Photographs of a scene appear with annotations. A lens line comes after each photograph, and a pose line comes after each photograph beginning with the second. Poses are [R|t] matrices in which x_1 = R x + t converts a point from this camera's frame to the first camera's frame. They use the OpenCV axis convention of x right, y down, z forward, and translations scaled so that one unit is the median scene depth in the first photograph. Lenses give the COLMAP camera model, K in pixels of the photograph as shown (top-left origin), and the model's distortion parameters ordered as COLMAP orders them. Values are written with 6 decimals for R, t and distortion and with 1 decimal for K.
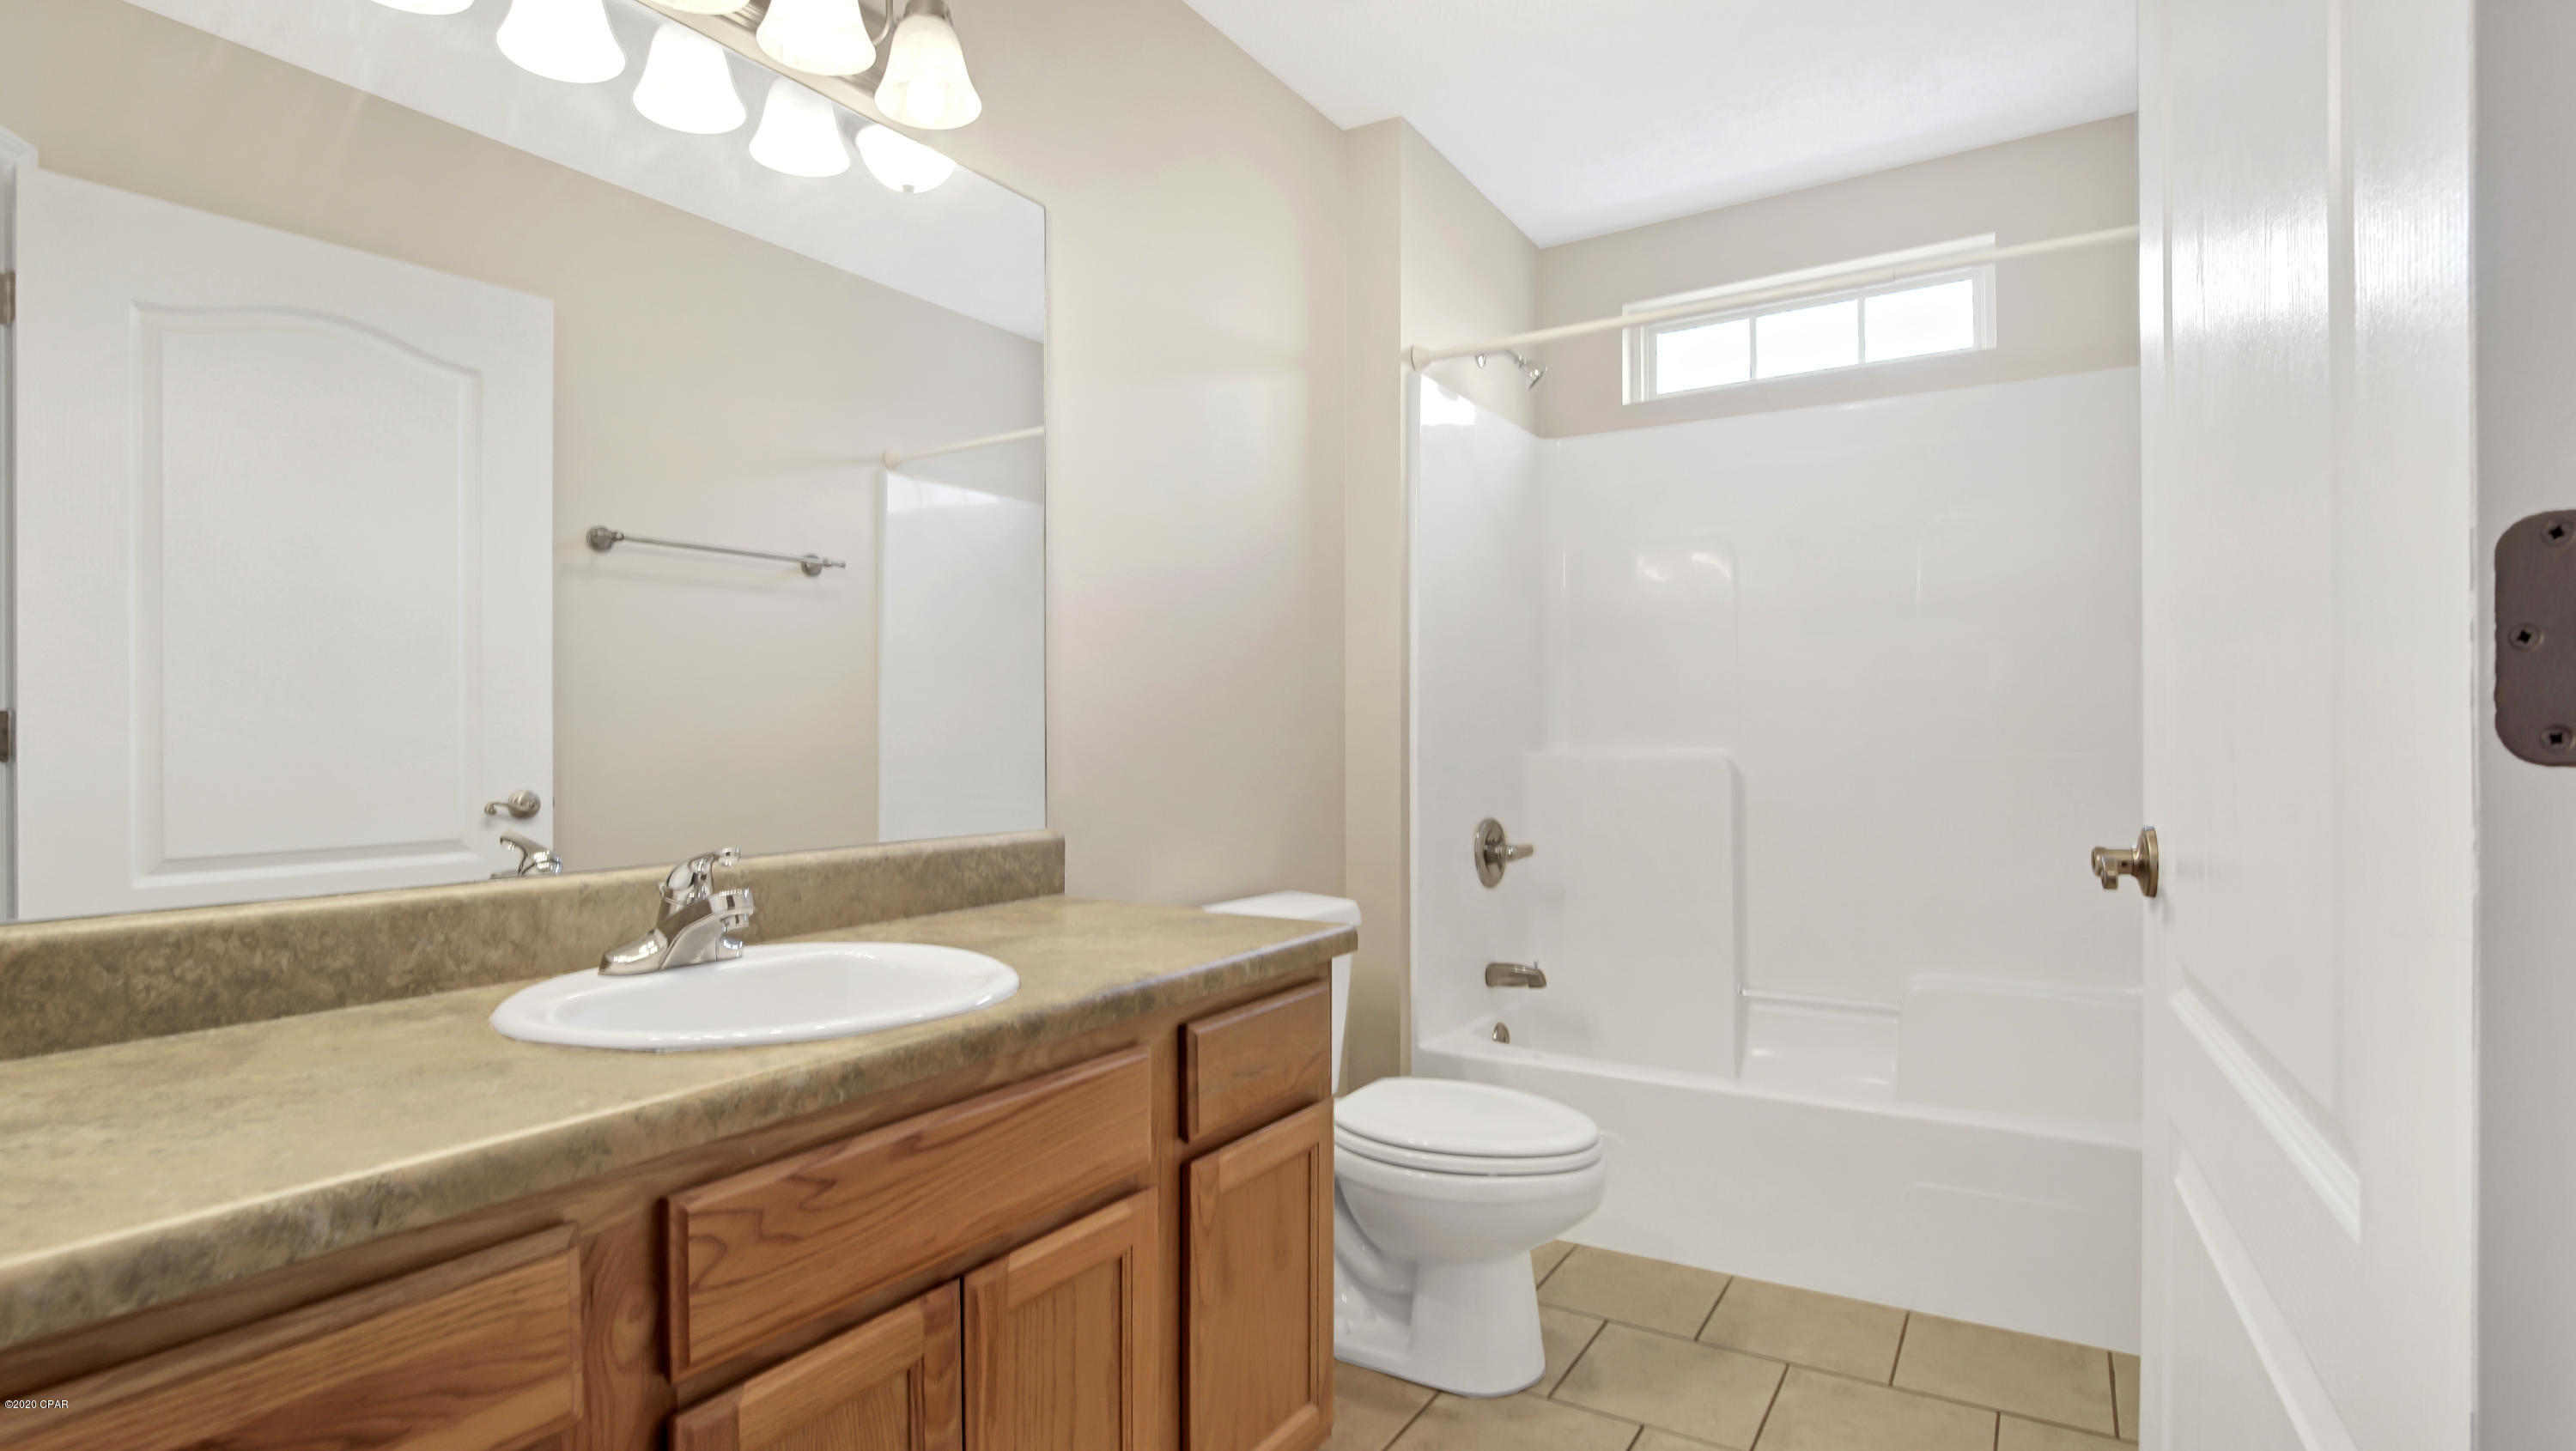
lens RADIAL K [[1207.7, 0, 1274.2], [0, 1207.7, 768.7], [0, 0, 1]] dist [-0.013127, 0.001326]
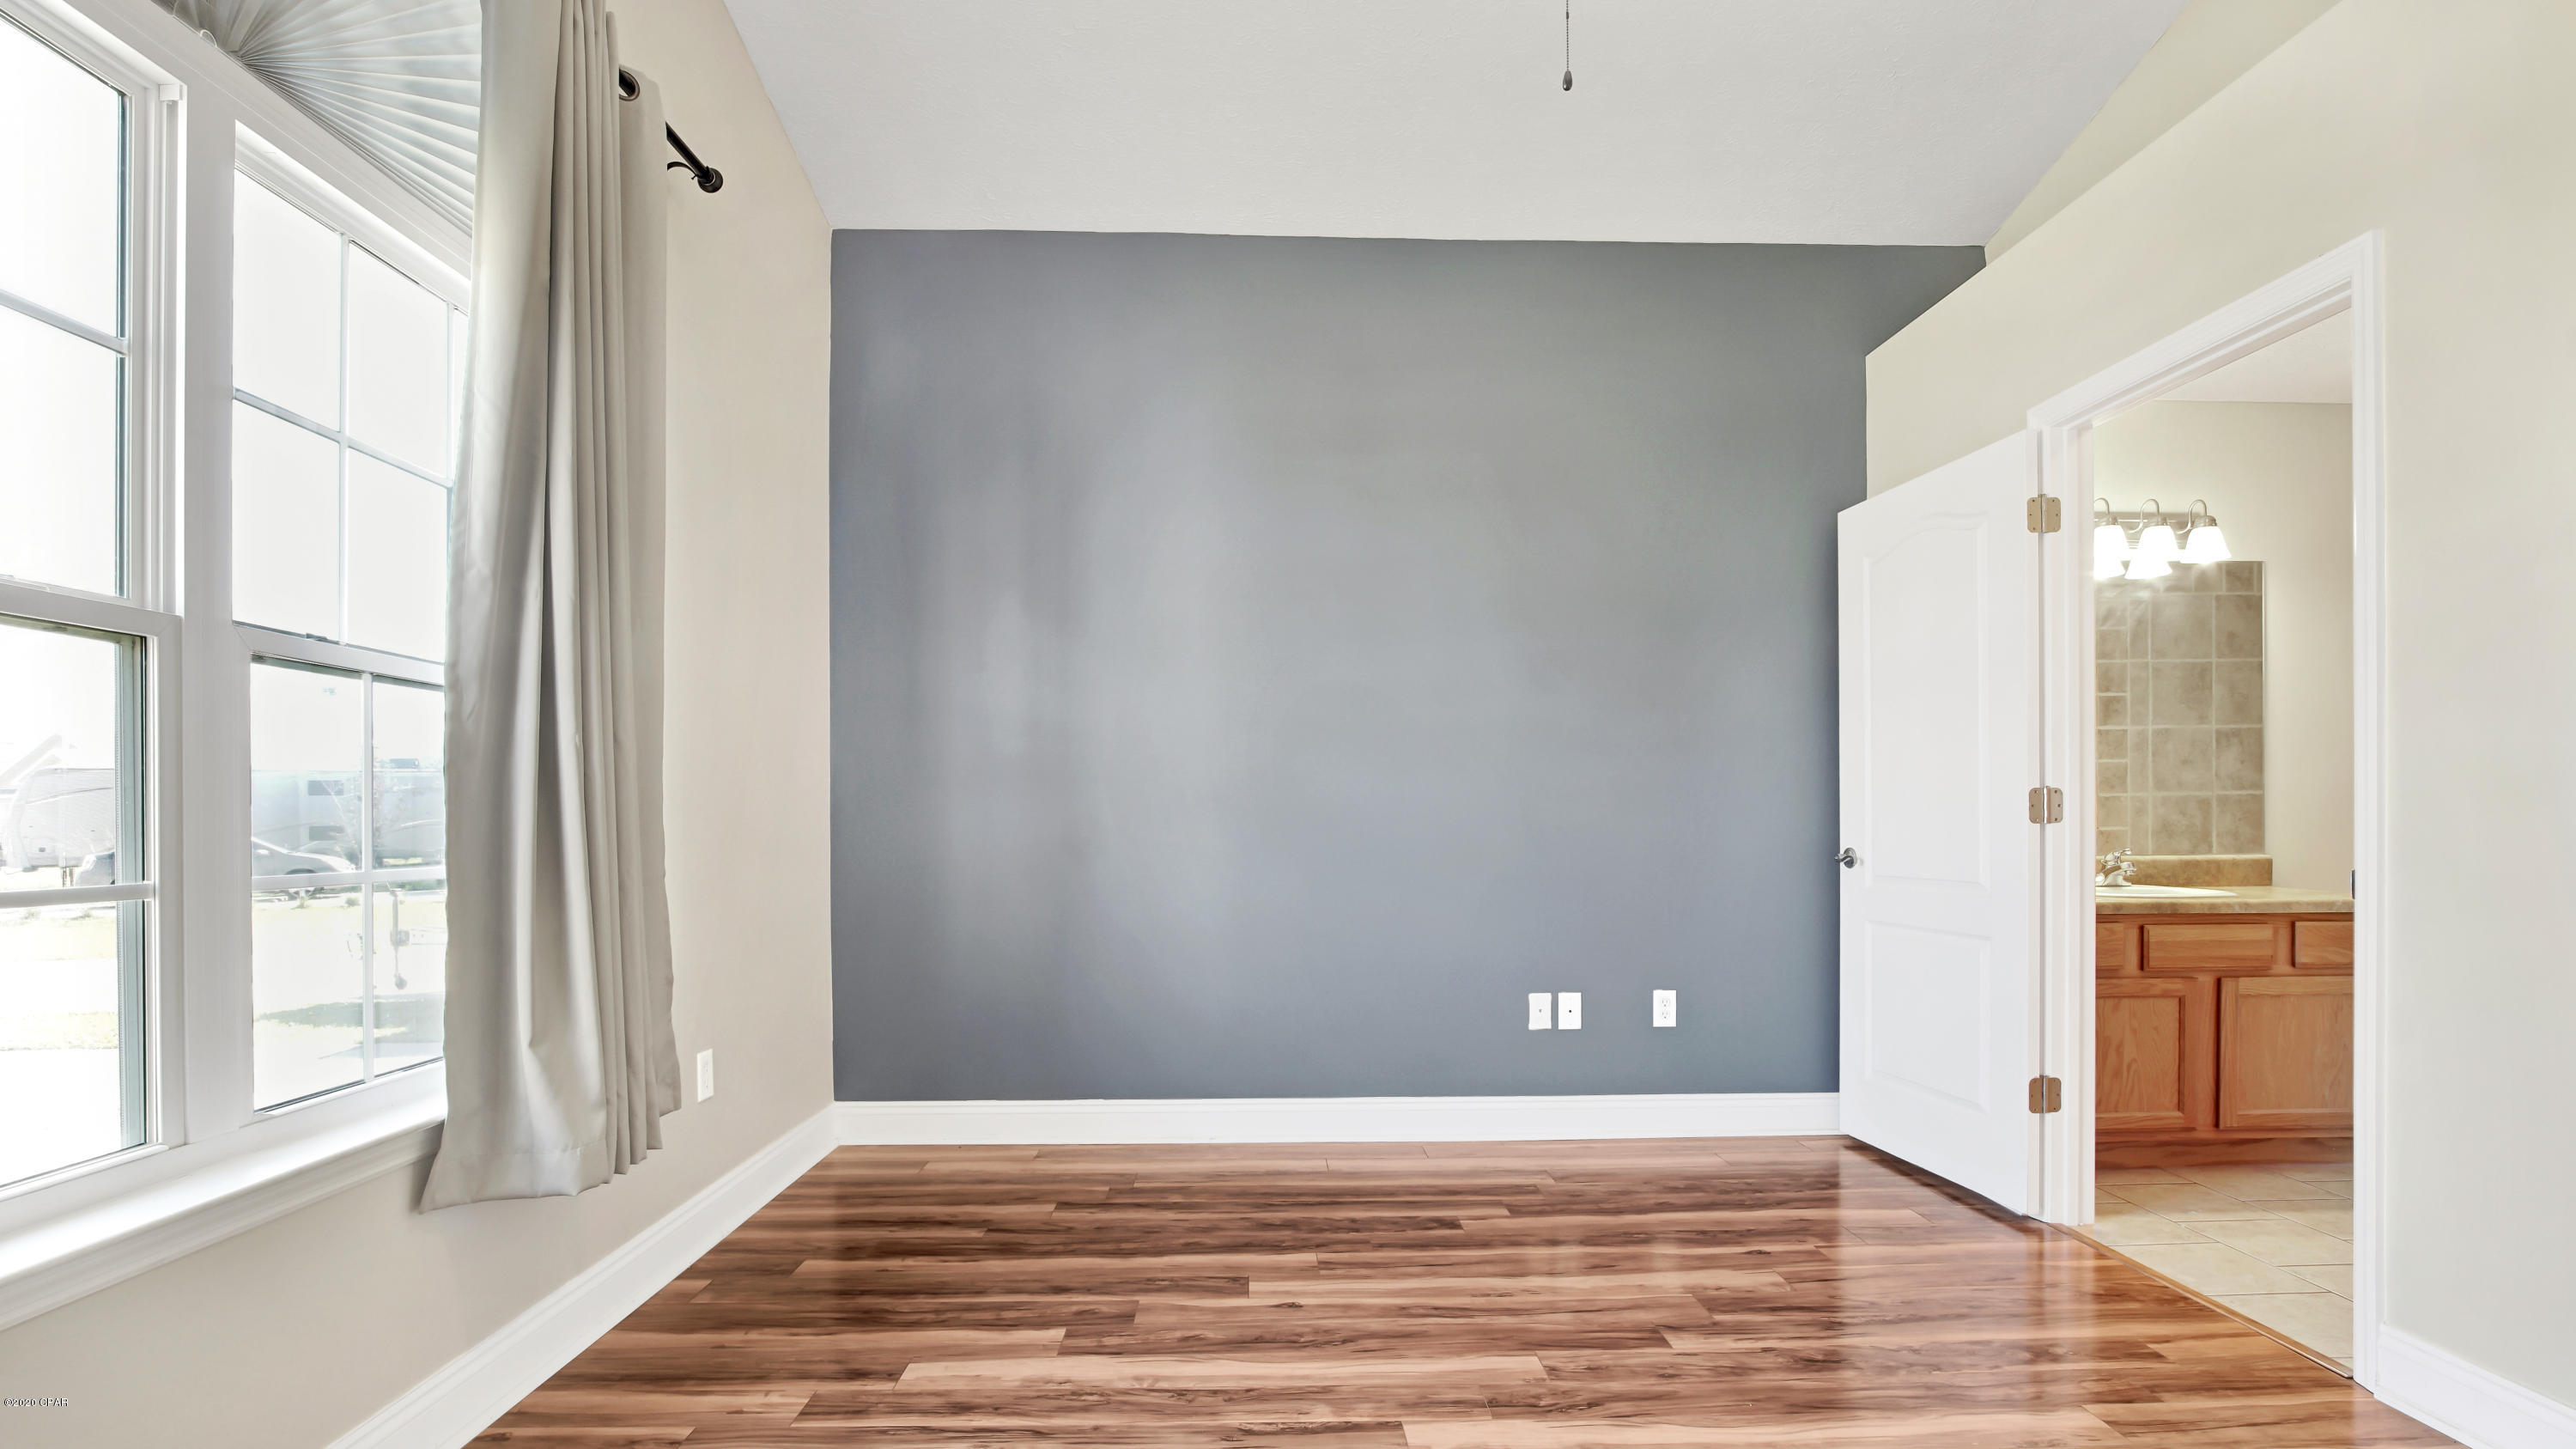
lens RADIAL K [[1228.3, 0, 1285.8], [0, 1228.3, 797.2], [0, 0, 1]] dist [-0.014796, 0.000383]
pose [[0.561895, -0.009214, -0.827157, 0.892861], [-0.016559, 0.999612, -0.022384, 0.040651], [0.827043, 0.026275, 0.561525, -2.468224]]
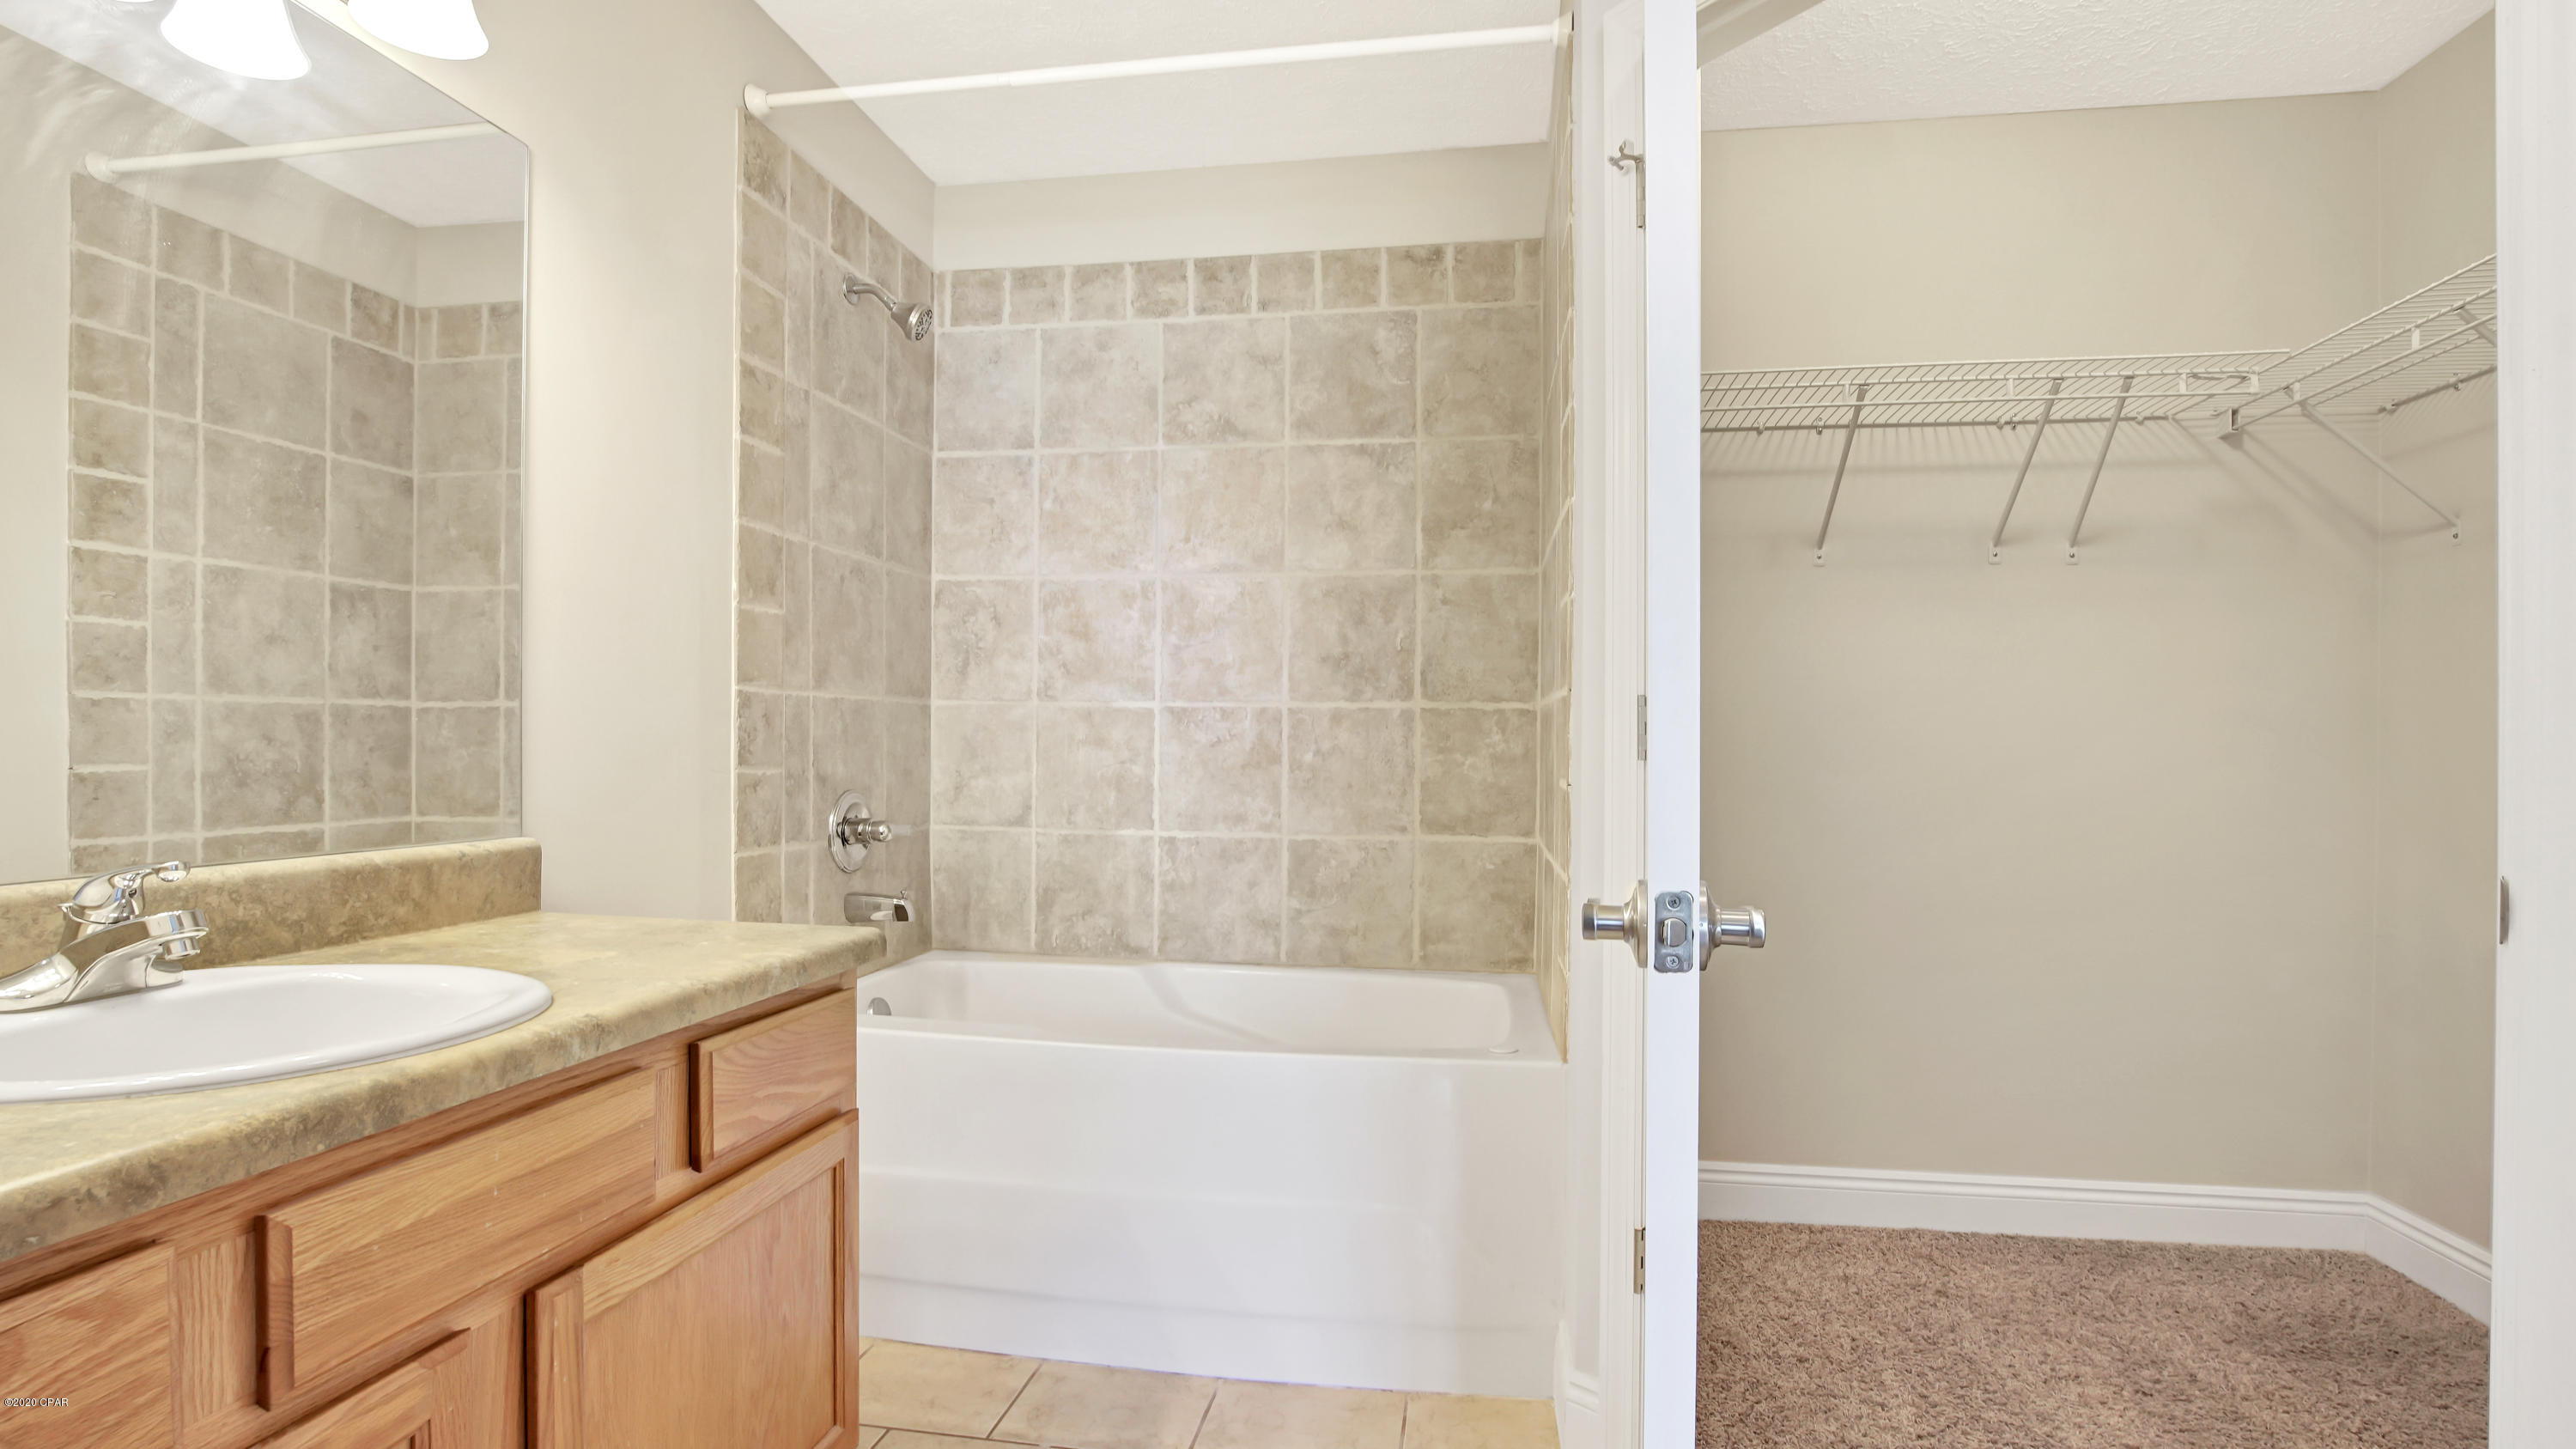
lens RADIAL K [[1207.9, 0, 1274.2], [0, 1207.9, 767.7], [0, 0, 1]] dist [-0.013127, 0.001326]
pose [[0.922694, 0.005220, 0.385498, -0.057379], [-0.003954, 0.999984, -0.004078, 0.002447], [-0.385513, 0.002239, 0.922700, -0.083797]]
